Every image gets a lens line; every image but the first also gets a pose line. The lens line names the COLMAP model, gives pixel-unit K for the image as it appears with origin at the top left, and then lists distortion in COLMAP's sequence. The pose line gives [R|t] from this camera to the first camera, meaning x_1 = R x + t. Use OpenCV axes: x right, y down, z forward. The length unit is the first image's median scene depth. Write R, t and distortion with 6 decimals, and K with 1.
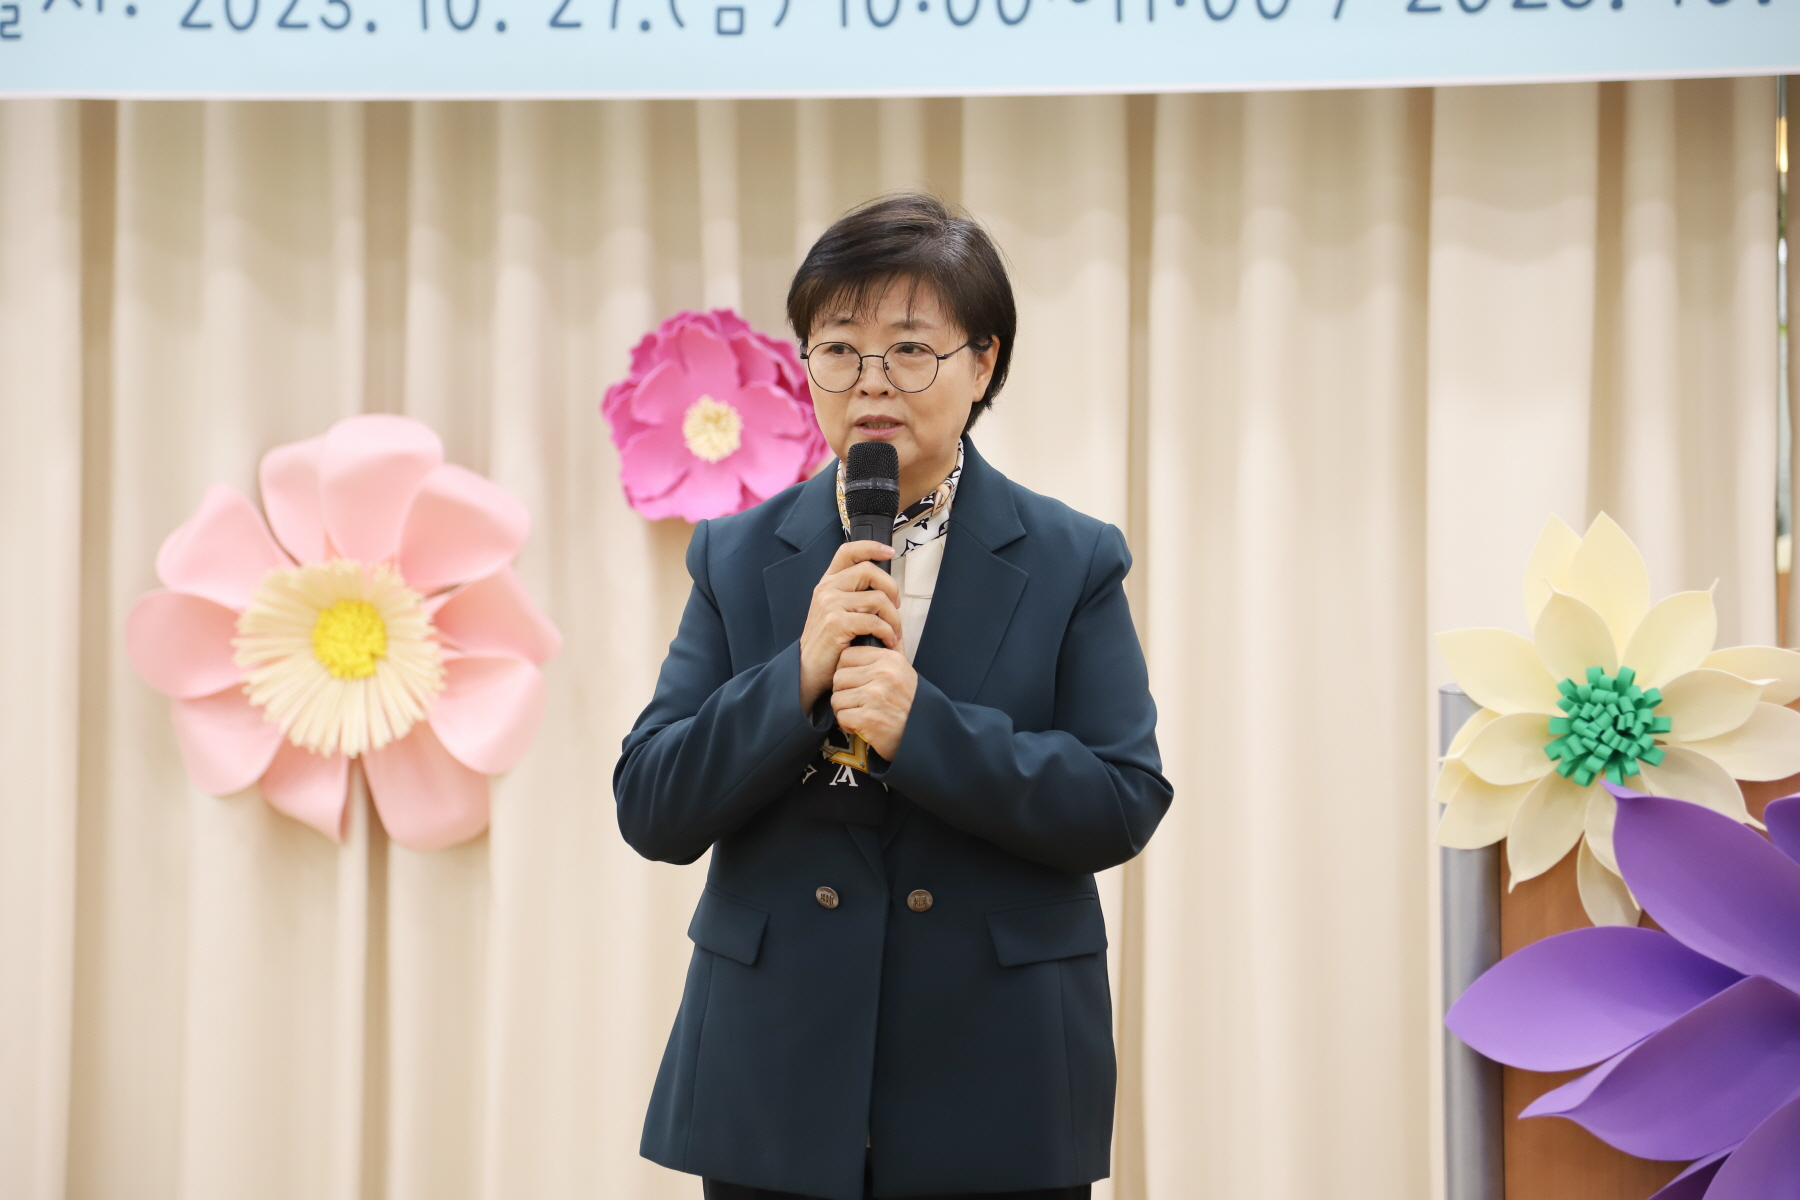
lens RADIAL K [[5020.6, 0, 900.0], [0, 5020.6, 600.0], [0, 0, 1]] dist [0.636042, 0.103891]
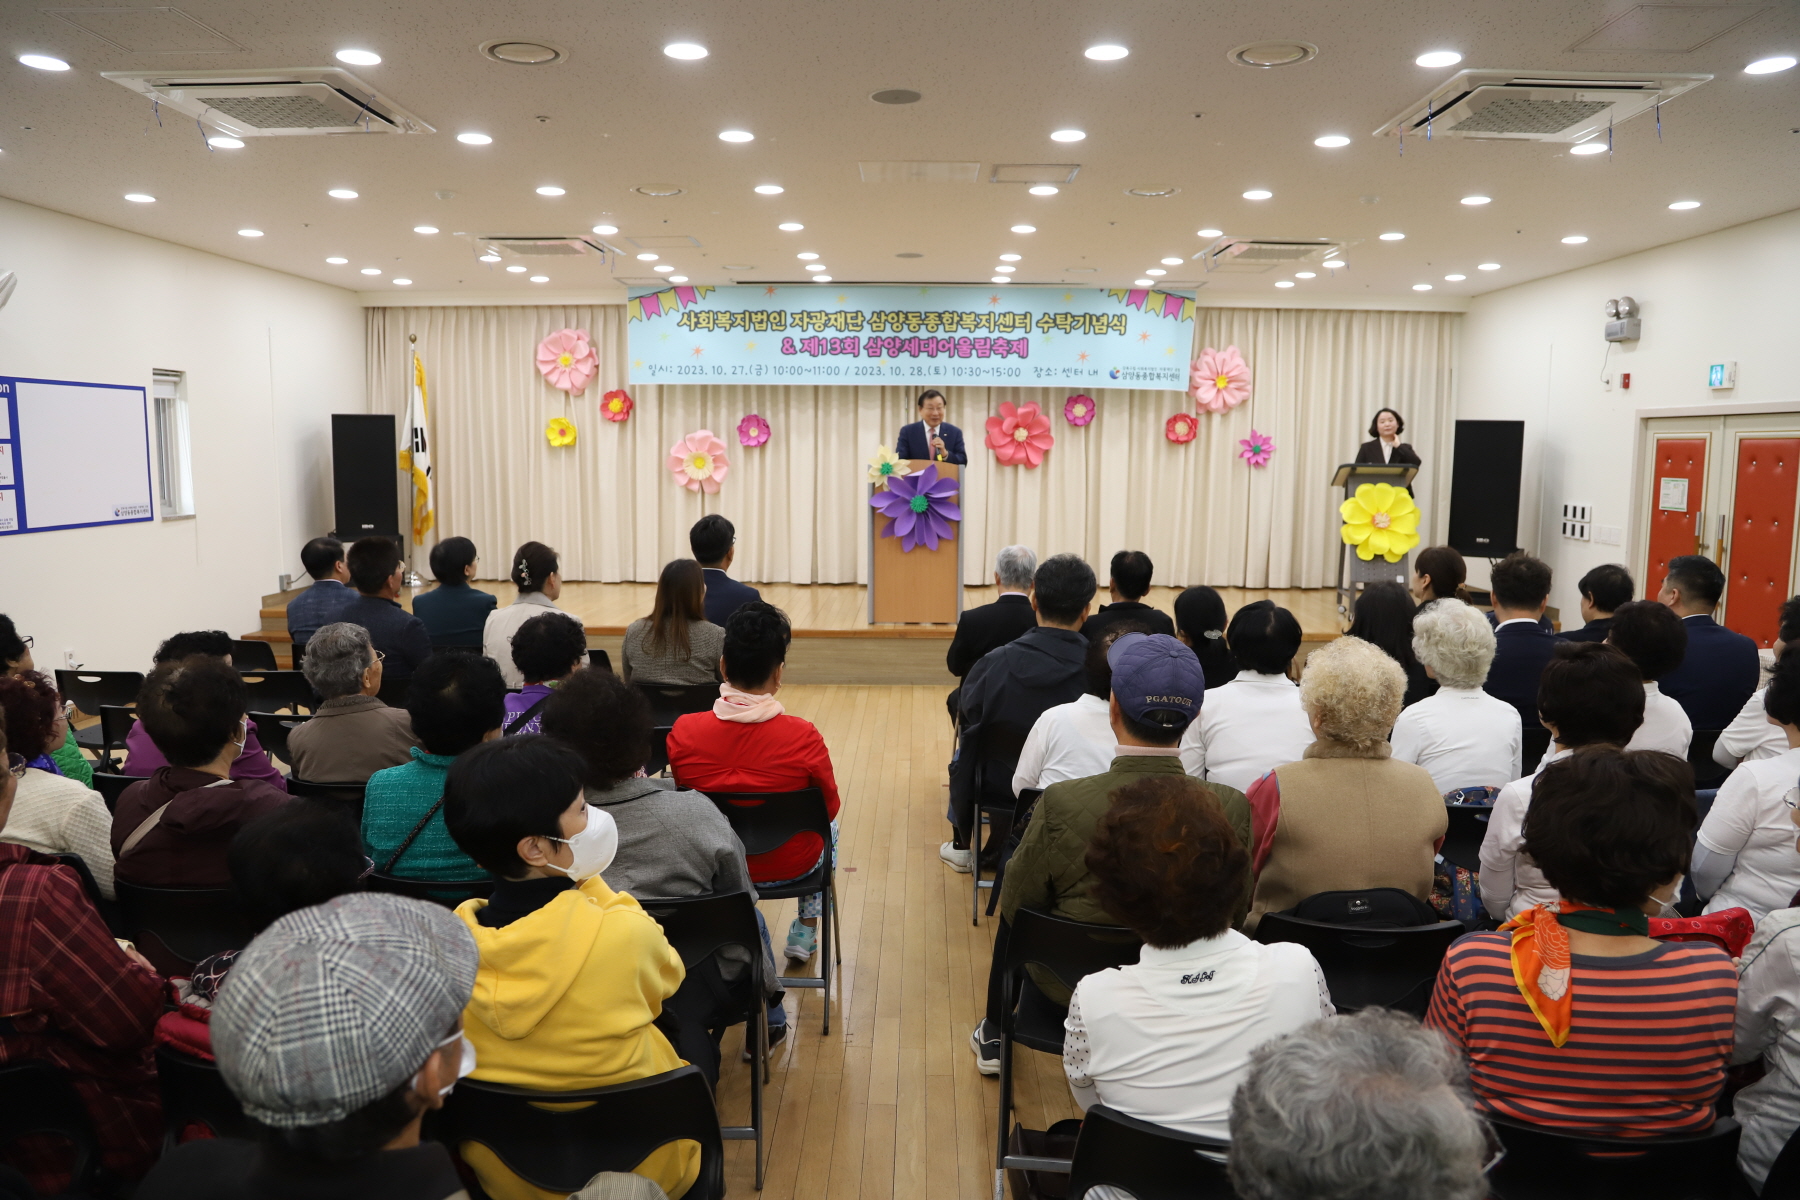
lens RADIAL K [[1216.9, 0, 900.7], [0, 1216.9, 605.1], [0, 0, 1]] dist [-0.128768, 0.069635]
pose [[0.986477, -0.012899, 0.163393, -0.117246], [-0.005314, 0.993857, 0.110546, 0.017243], [-0.163815, -0.109919, 0.980348, -0.698676]]
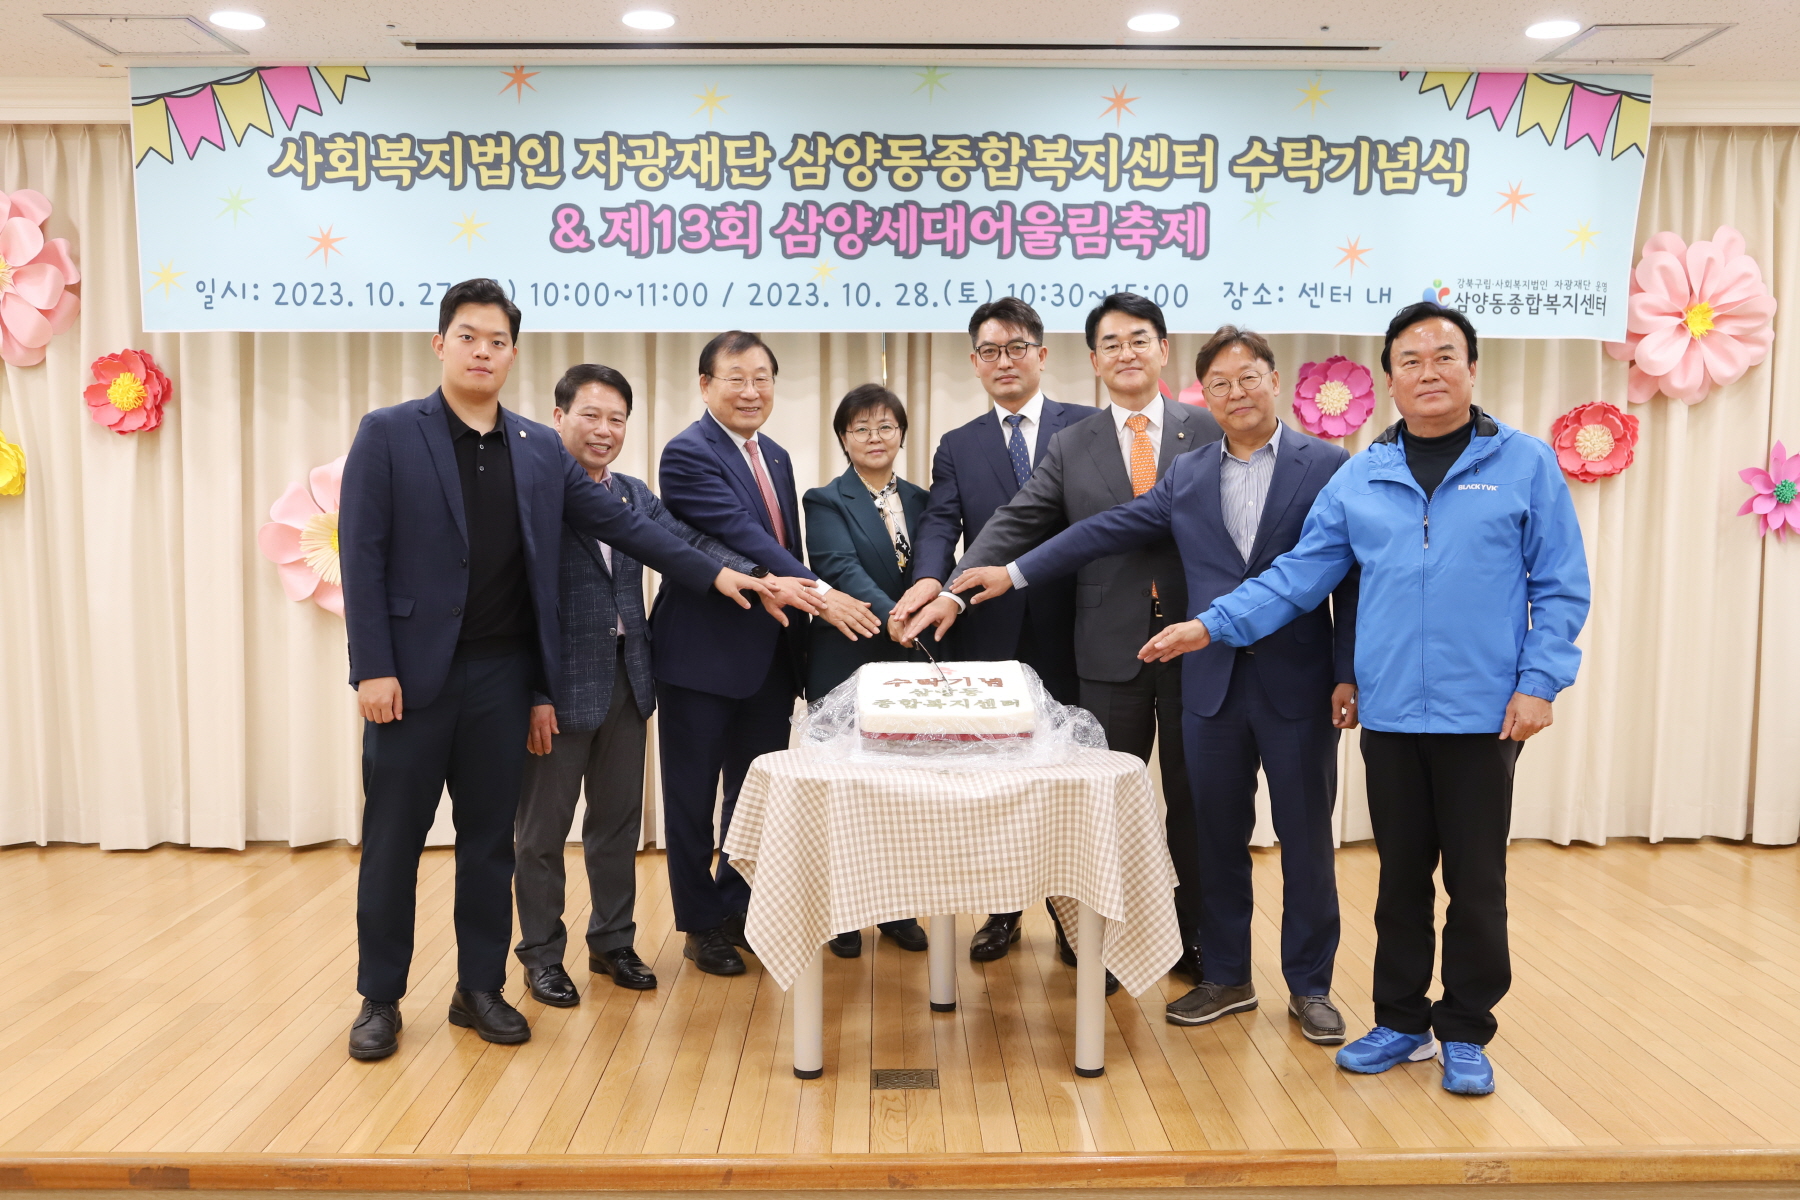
lens RADIAL K [[1579.0, 0, 903.8], [0, 1579.0, 616.6], [0, 0, 1]] dist [-0.059828, 0.068595]
pose [[0.980741, -0.014810, 0.194749, 0.014829], [0.002539, 0.998003, 0.063113, -0.003628], [-0.195295, -0.061403, 0.978821, 0.159927]]
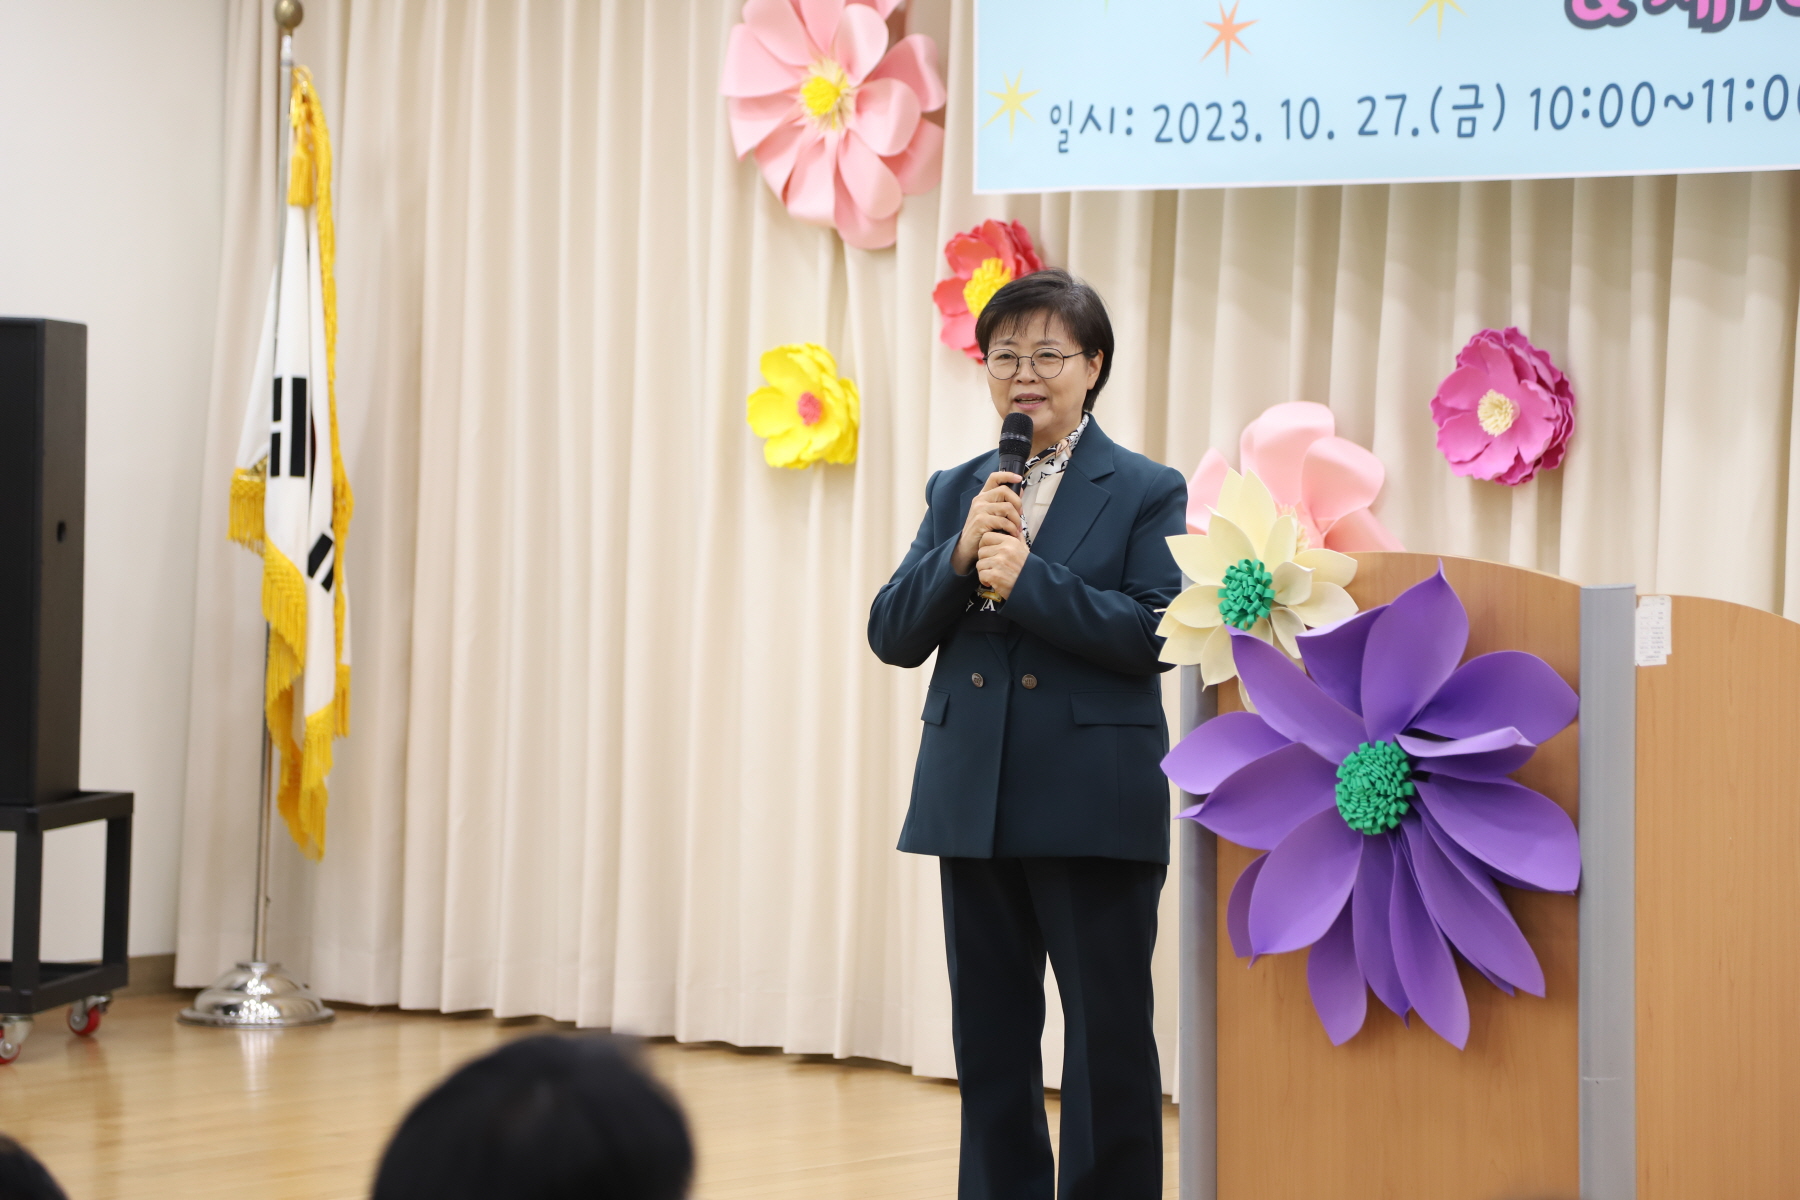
lens RADIAL K [[5050.3, 0, 892.8], [0, 5050.3, 597.9], [0, 0, 1]] dist [0.737028, -1.007235]
pose [[0.859468, 0.033983, -0.510059, 0.571294], [-0.032324, 0.999404, 0.012117, 0.005934], [0.510166, 0.006073, 0.860054, -0.325060]]
